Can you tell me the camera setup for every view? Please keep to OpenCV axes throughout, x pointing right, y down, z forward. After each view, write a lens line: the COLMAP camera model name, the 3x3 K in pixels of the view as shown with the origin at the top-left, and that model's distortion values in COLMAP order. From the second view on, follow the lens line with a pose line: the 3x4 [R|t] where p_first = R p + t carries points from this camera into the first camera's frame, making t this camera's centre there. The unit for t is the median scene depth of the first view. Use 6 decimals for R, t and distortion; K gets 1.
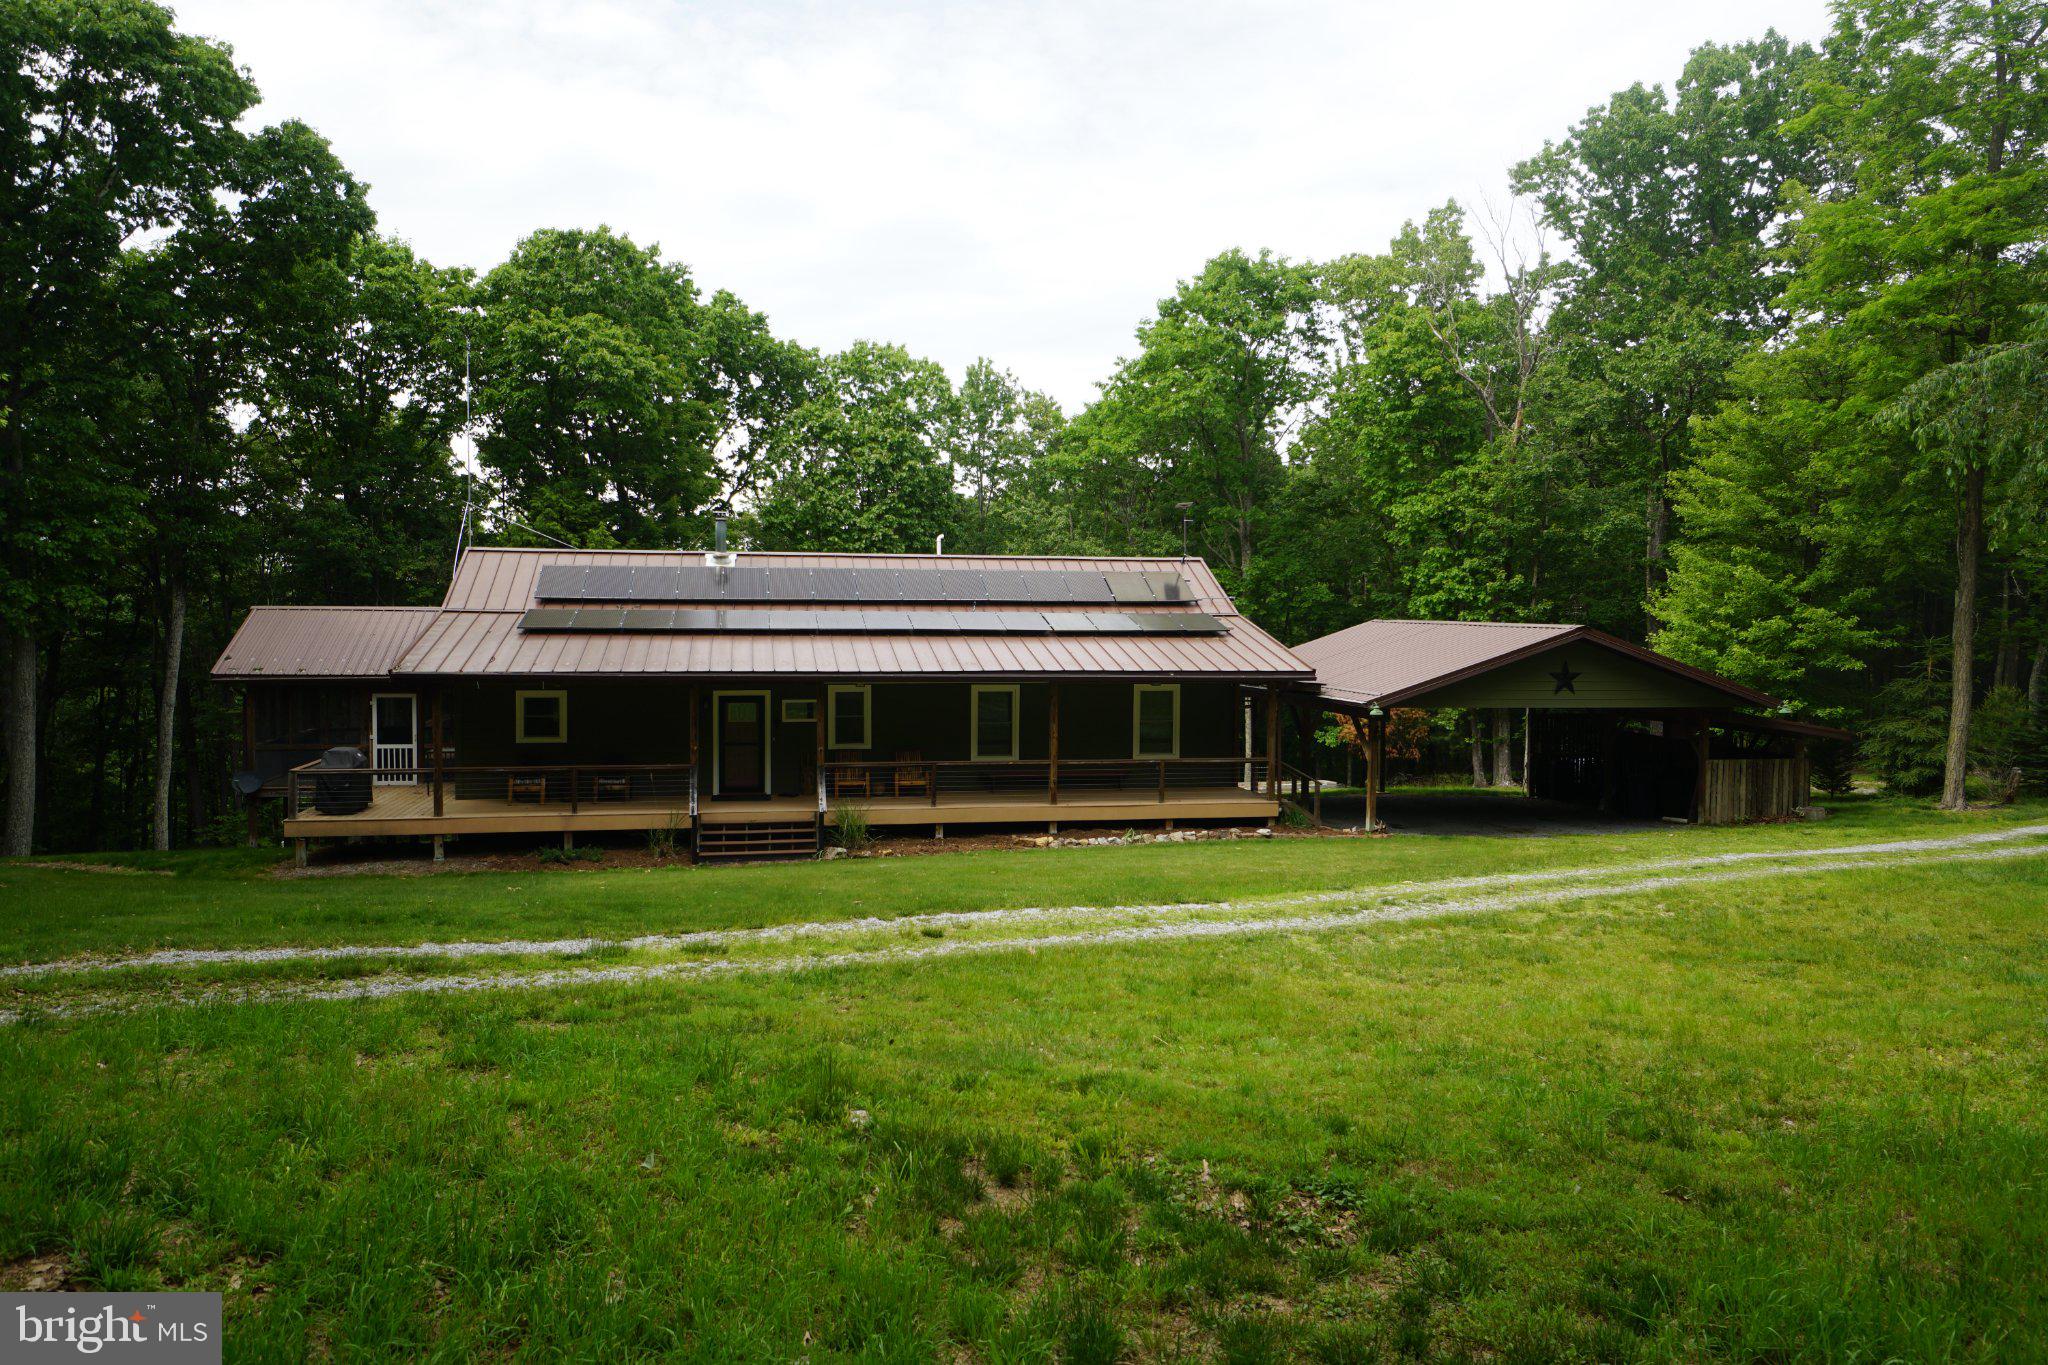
lens RADIAL K [[1456.5, 0, 1024.0], [0, 1456.5, 682.5], [0, 0, 1]] dist [0.010014, 0.006586]
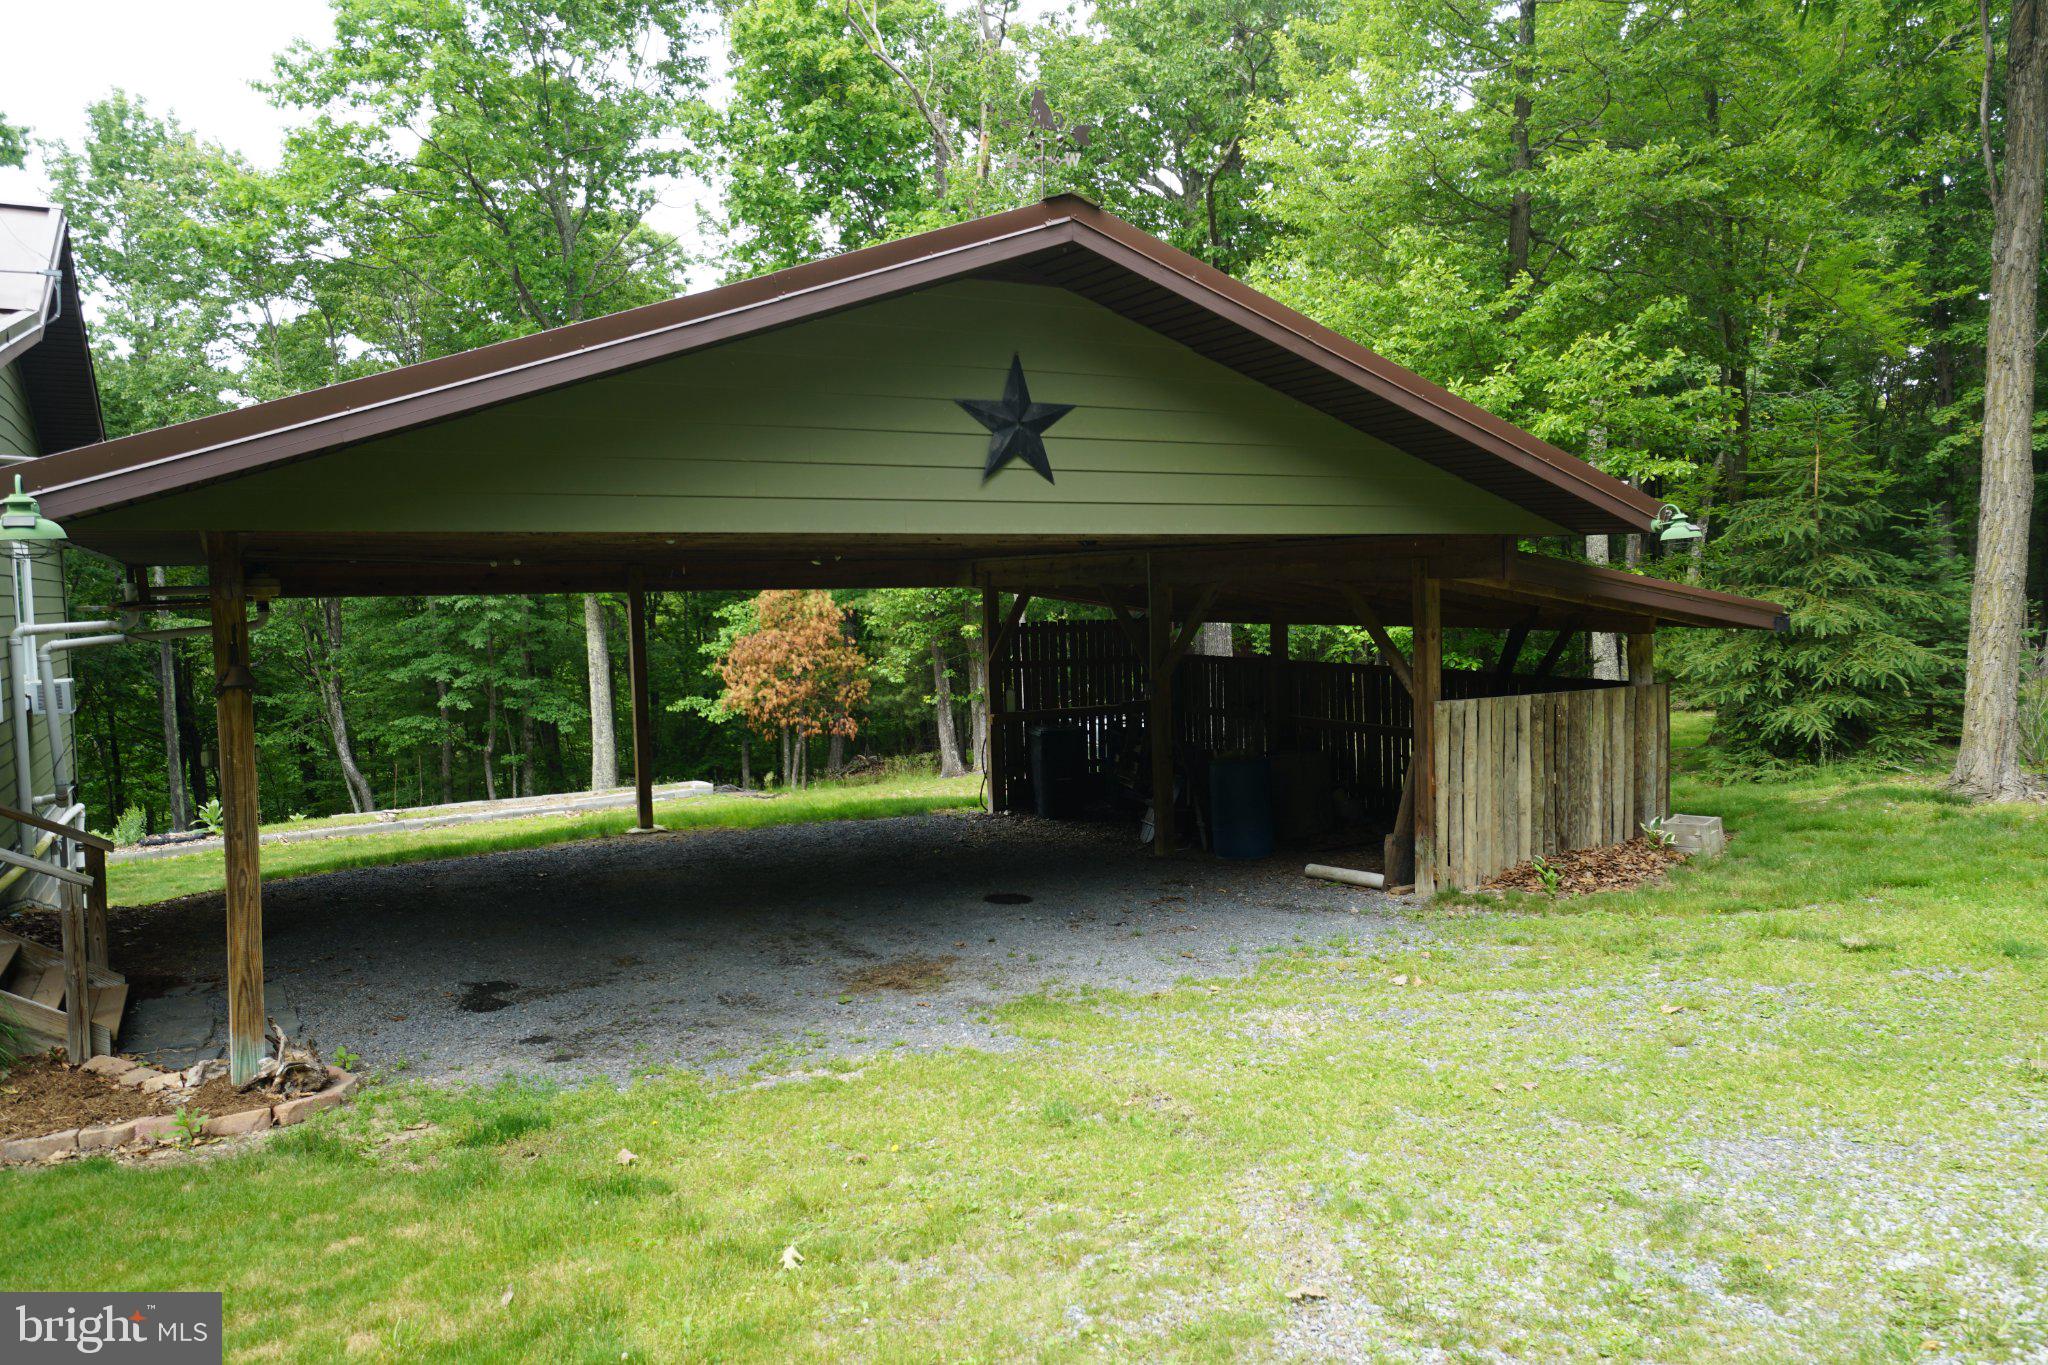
lens RADIAL K [[1476.0, 0, 1024.0], [0, 1476.0, 682.5], [0, 0, 1]] dist [0.034593, 0.005534]
pose [[0.952635, -0.047232, 0.300426, 0.265072], [0.042861, 0.998858, 0.021125, 0.036170], [-0.301081, -0.007248, 0.953571, 0.680716]]
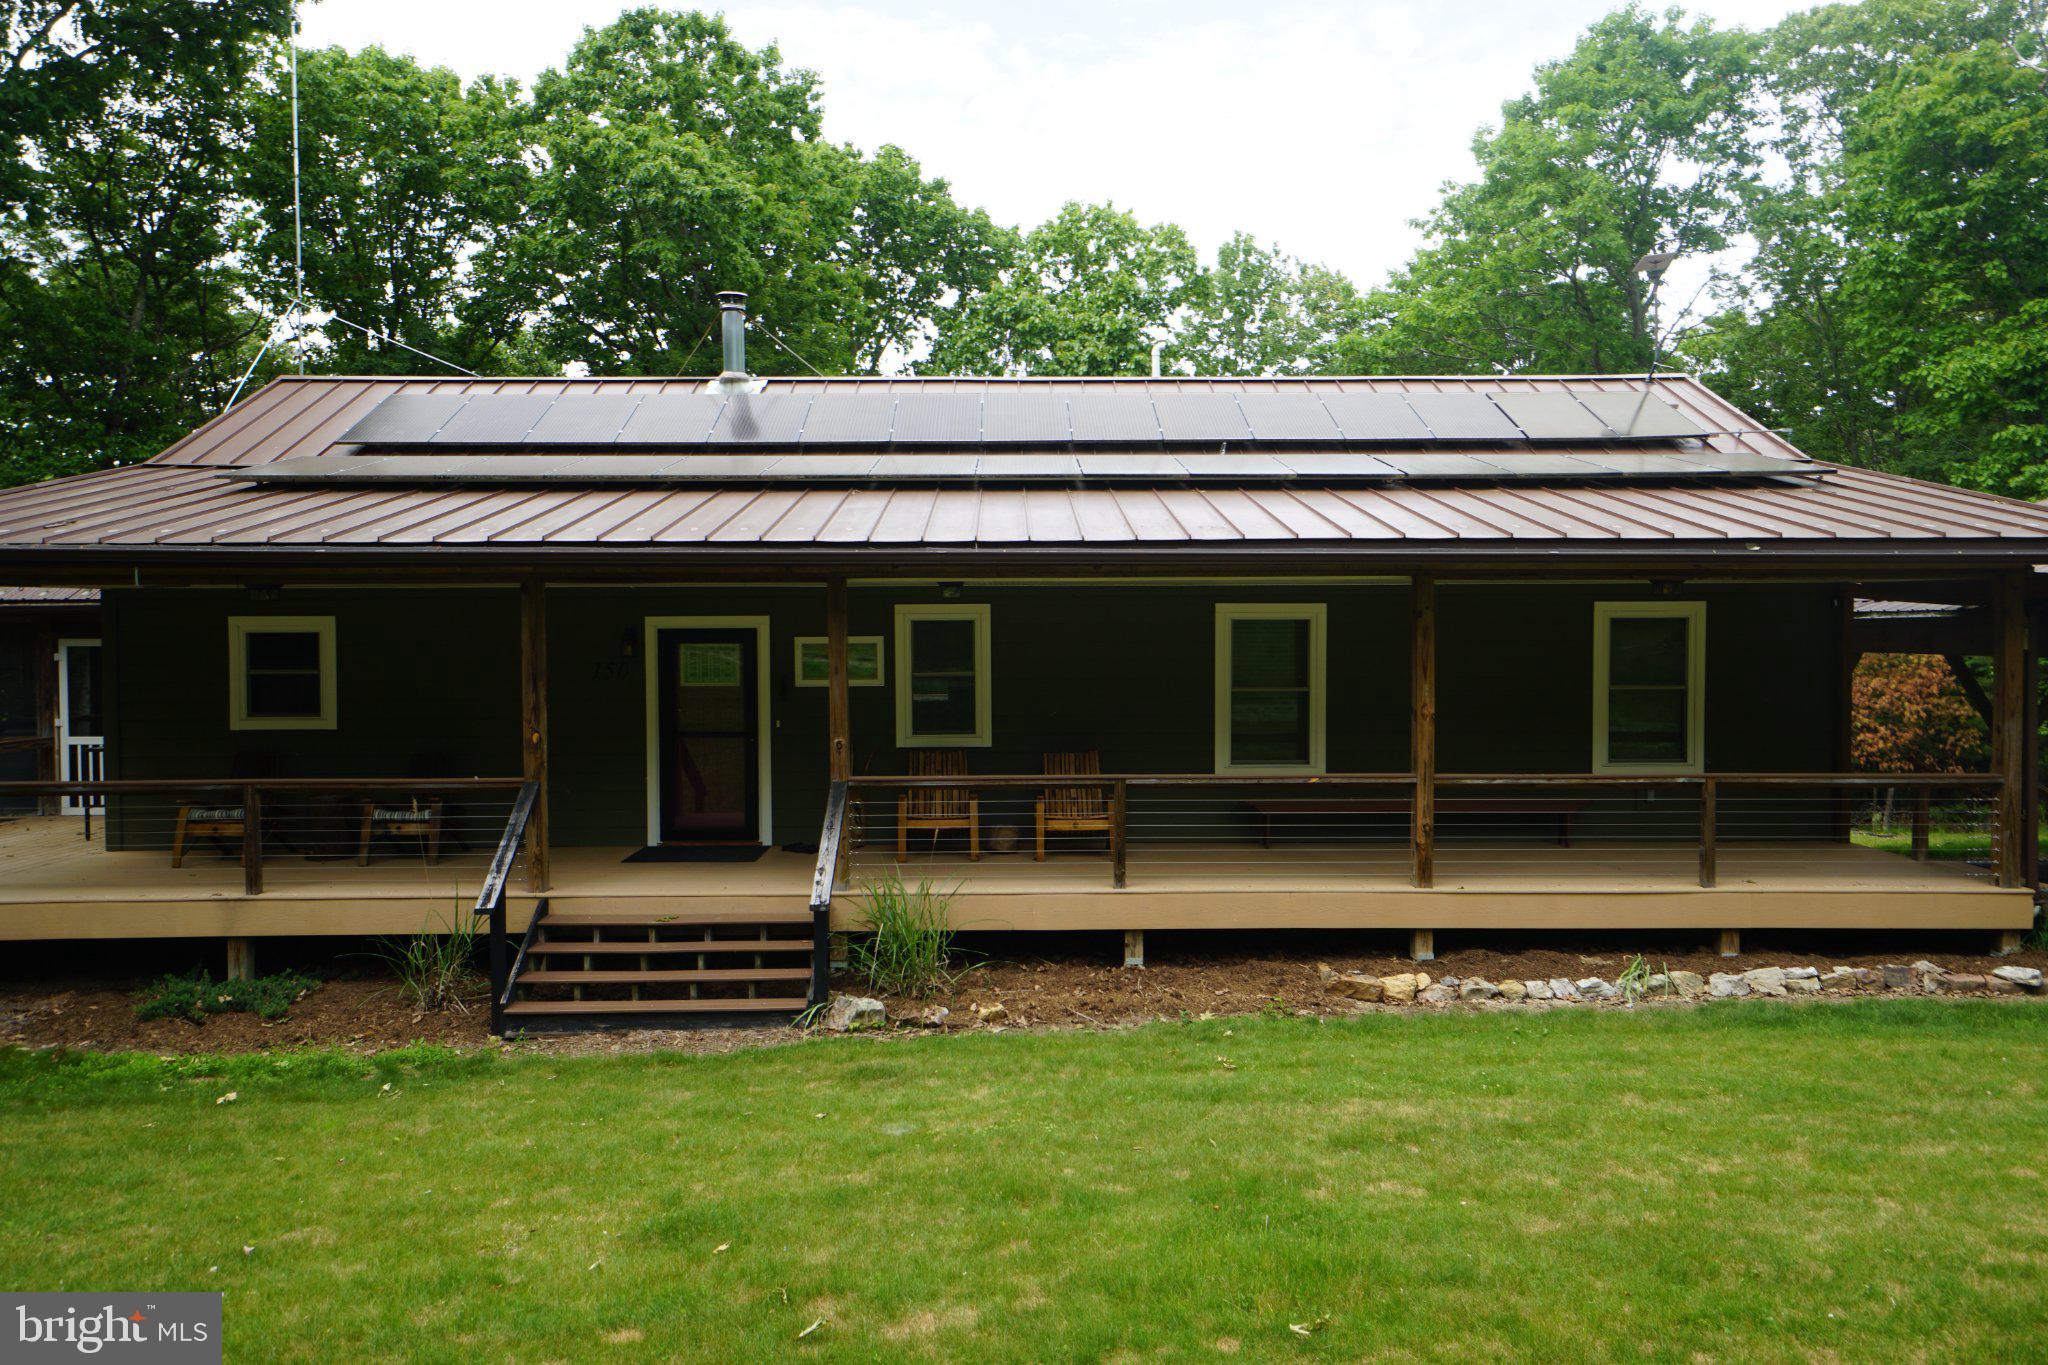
lens RADIAL K [[1476.0, 0, 1024.0], [0, 1476.0, 682.5], [0, 0, 1]] dist [0.034593, 0.005534]
pose [[0.984841, -0.003711, -0.173418, -0.015338], [0.001537, 0.999919, -0.012666, 0.030375], [0.173451, 0.012208, 0.984767, 0.533008]]
